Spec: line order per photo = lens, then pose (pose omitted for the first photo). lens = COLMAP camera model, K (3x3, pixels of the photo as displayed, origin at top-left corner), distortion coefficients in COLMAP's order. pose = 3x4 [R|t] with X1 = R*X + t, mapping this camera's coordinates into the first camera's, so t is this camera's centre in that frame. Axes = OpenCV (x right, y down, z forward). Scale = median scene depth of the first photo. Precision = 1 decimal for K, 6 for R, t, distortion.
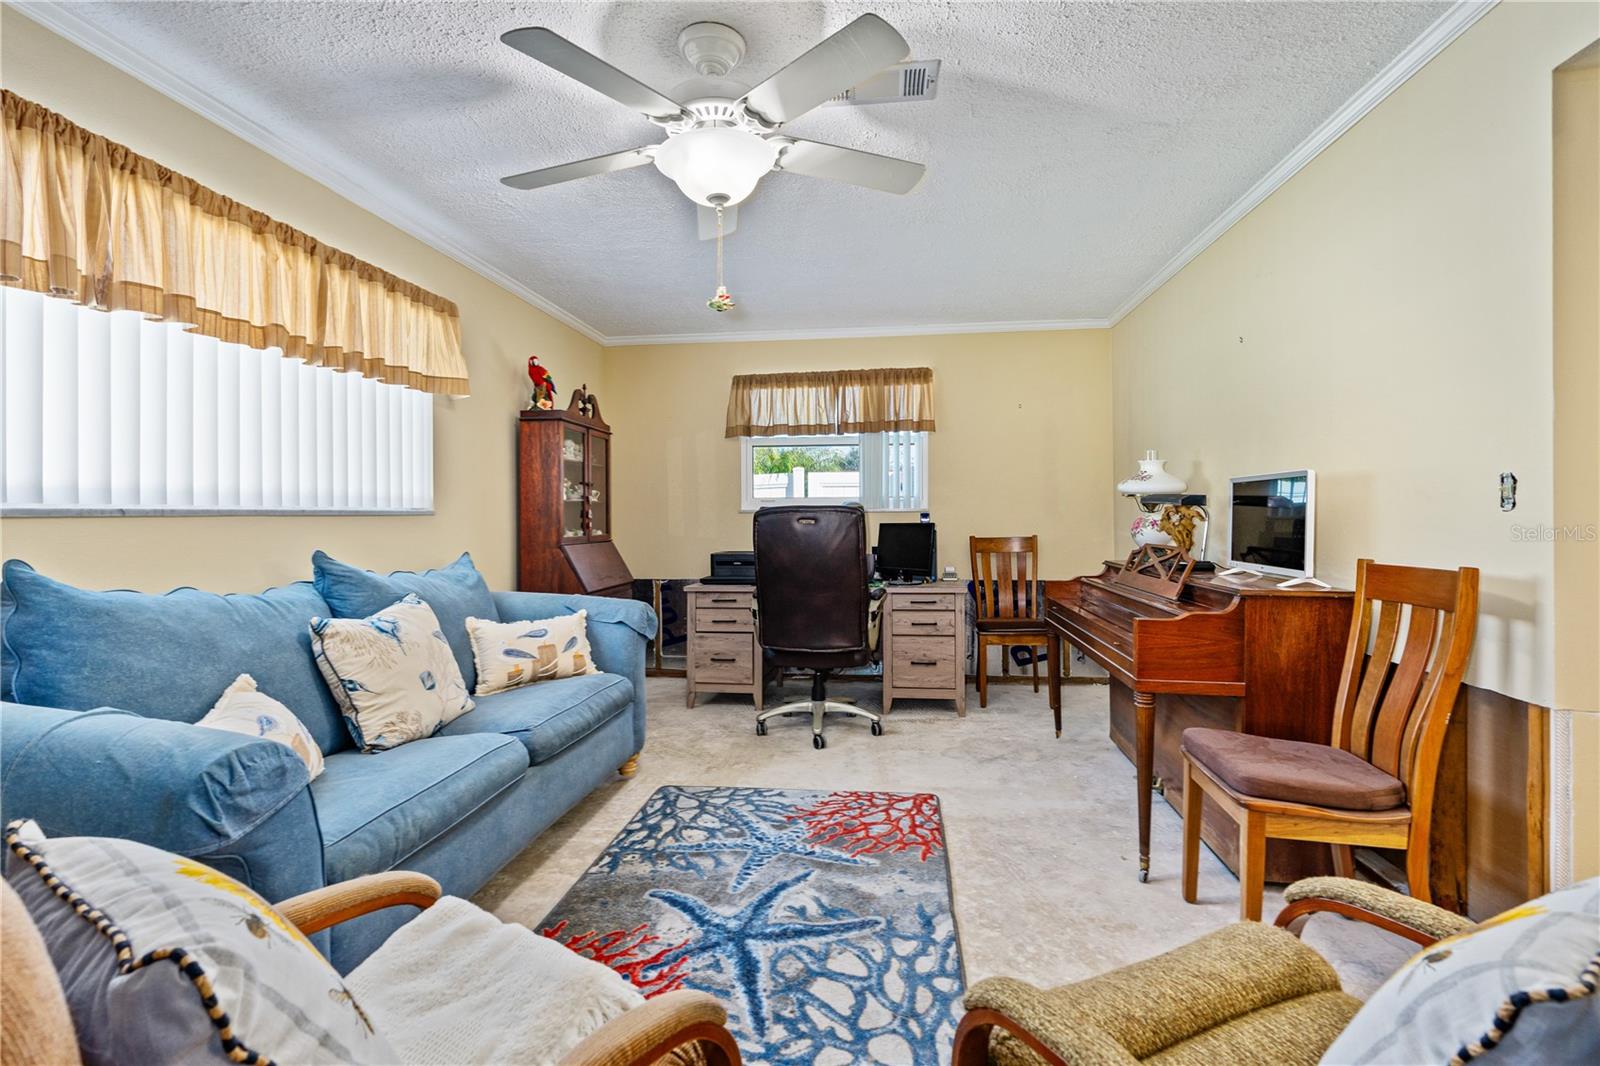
lens RADIAL K [[732.8, 0, 796.1], [0, 732.8, 518.1], [0, 0, 1]] dist [-0.003485, 0.000193]
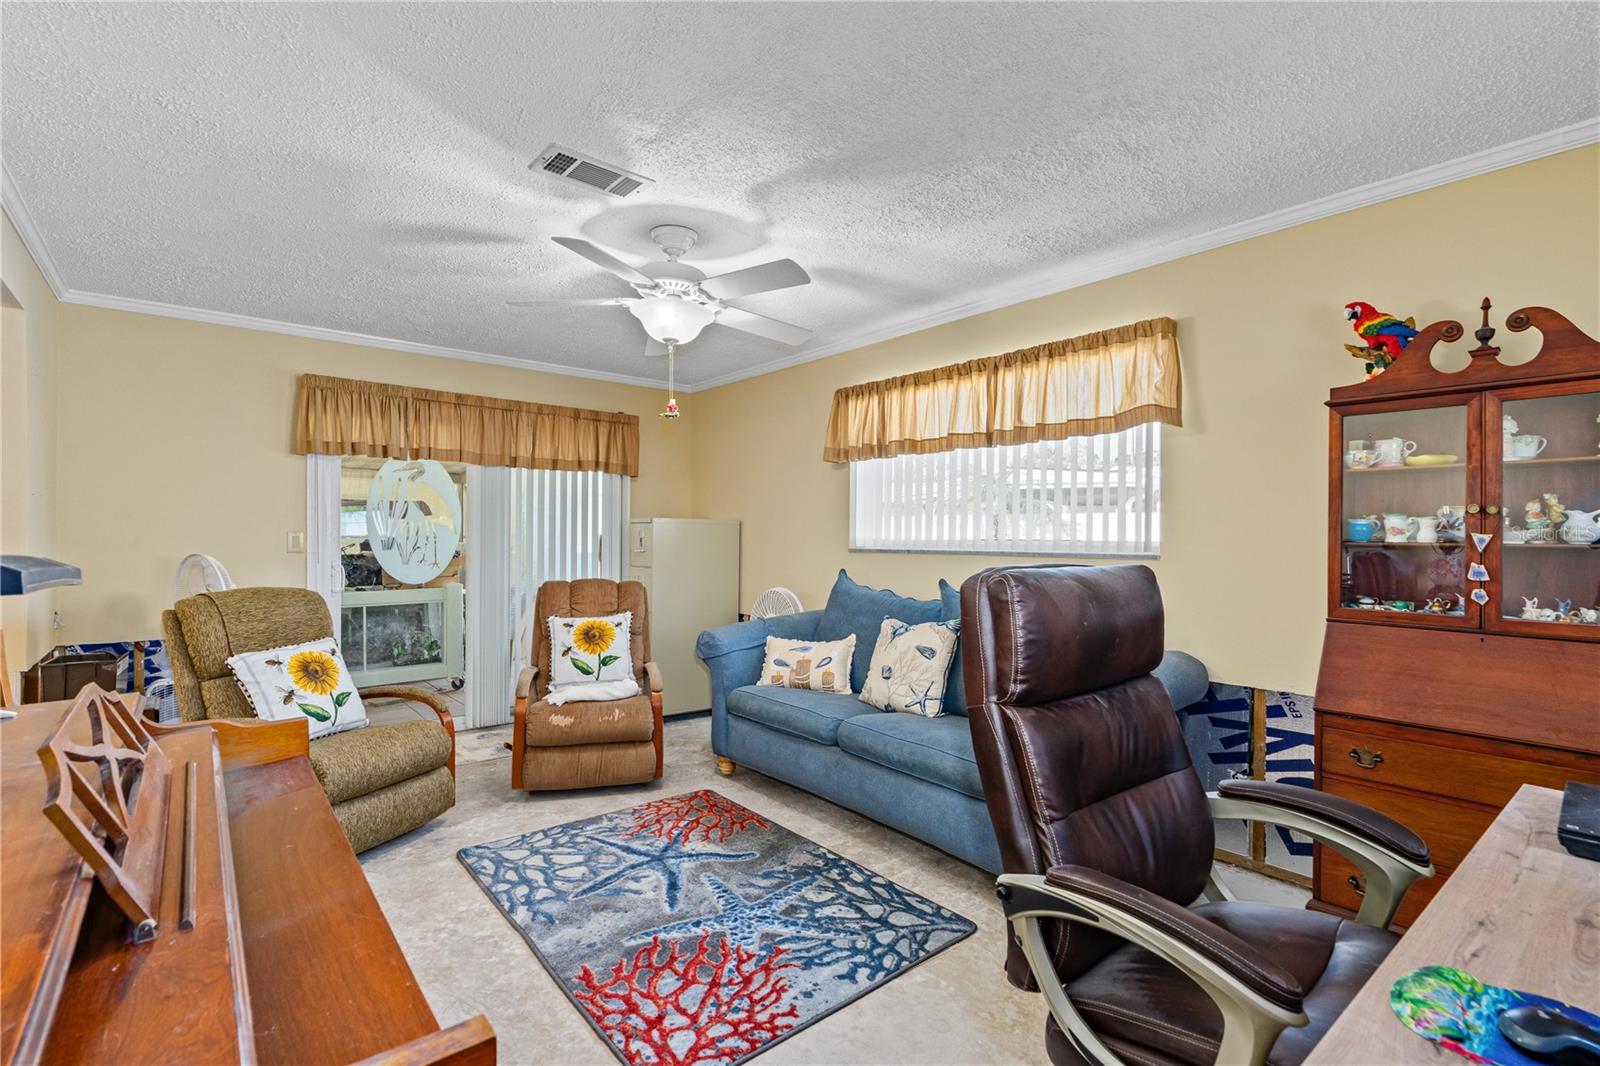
lens RADIAL K [[722.6, 0, 808.3], [0, 722.6, 537.8], [0, 0, 1]] dist [-0.008757, 0.000973]
pose [[-0.668356, 0.004889, -0.743826, 0.582702], [-0.004333, 0.999936, 0.010465, -0.050210], [0.743829, 0.010218, -0.668291, 1.634130]]
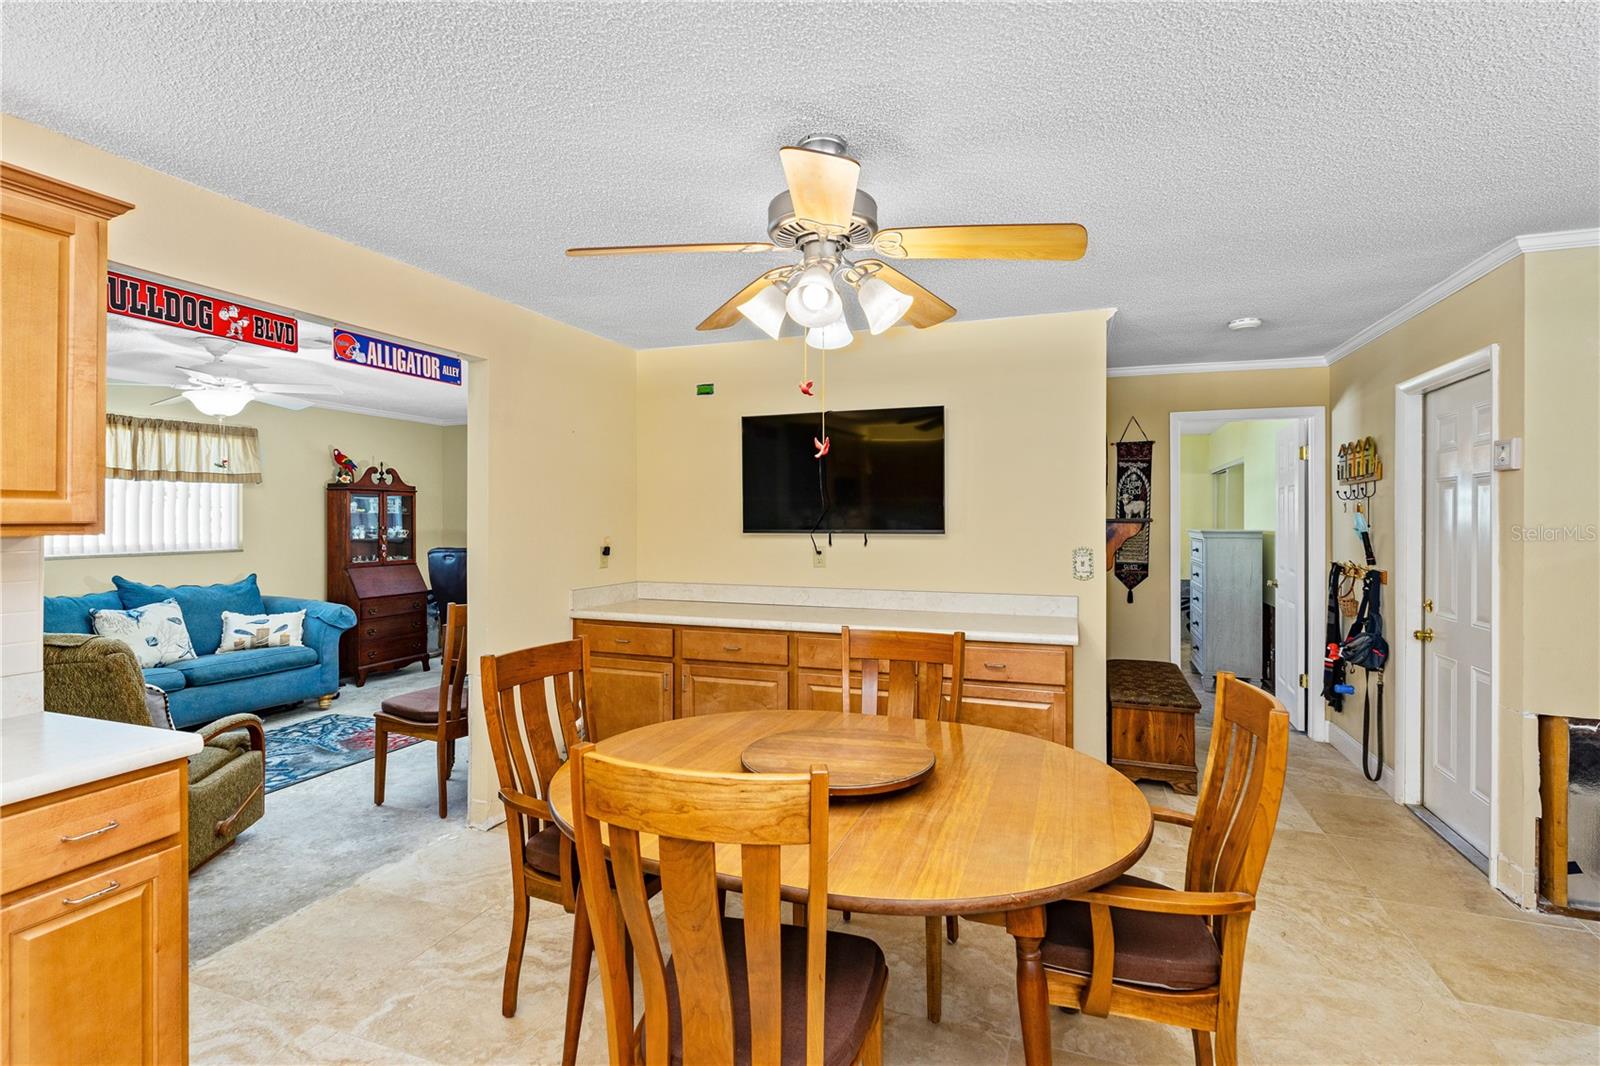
lens RADIAL K [[738.8, 0, 799.0], [0, 738.8, 517.7], [0, 0, 1]] dist [-0.009509, 0.001272]
pose [[0.975012, 0.005526, -0.222084, 1.507231], [-0.006282, 0.999977, -0.002699, -0.113004], [0.222064, 0.004026, 0.975024, -0.519471]]
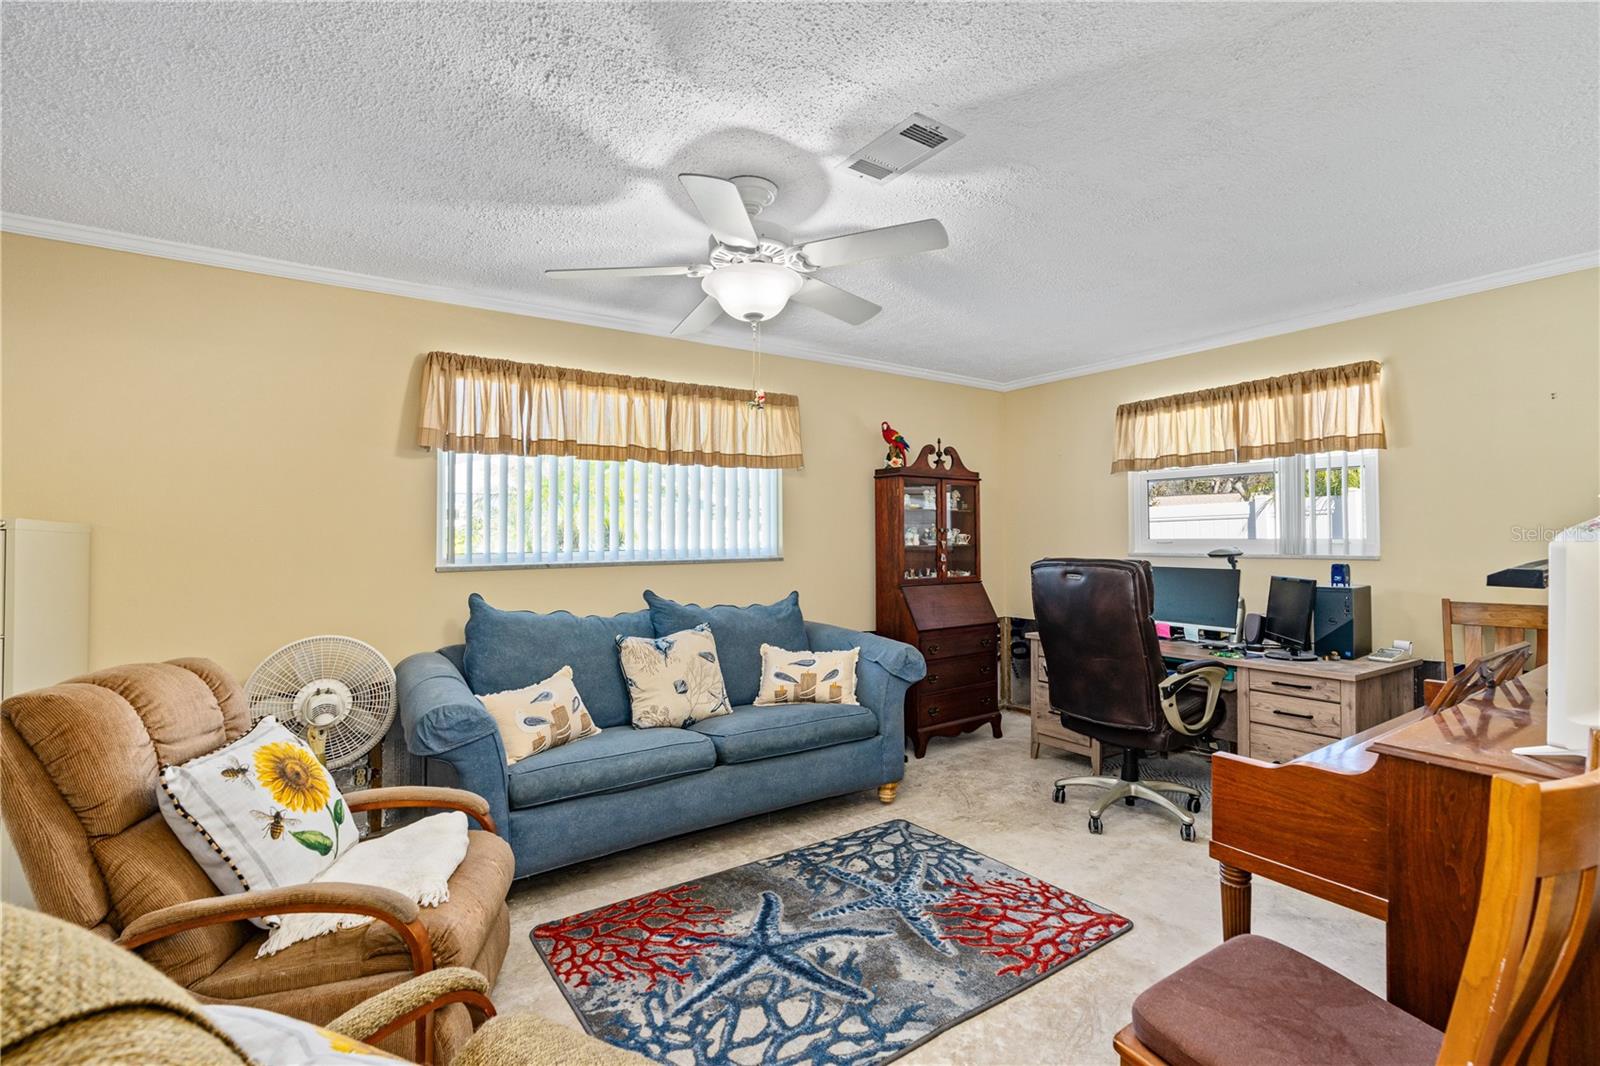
lens RADIAL K [[721.9, 0, 803.4], [0, 721.9, 528.5], [0, 0, 1]] dist [-0.012645, 0.000598]
pose [[0.670495, -0.009143, -0.741858, 0.616605], [0.000724, 0.999932, -0.011669, -0.060152], [0.741914, 0.007287, 0.670456, 0.214375]]
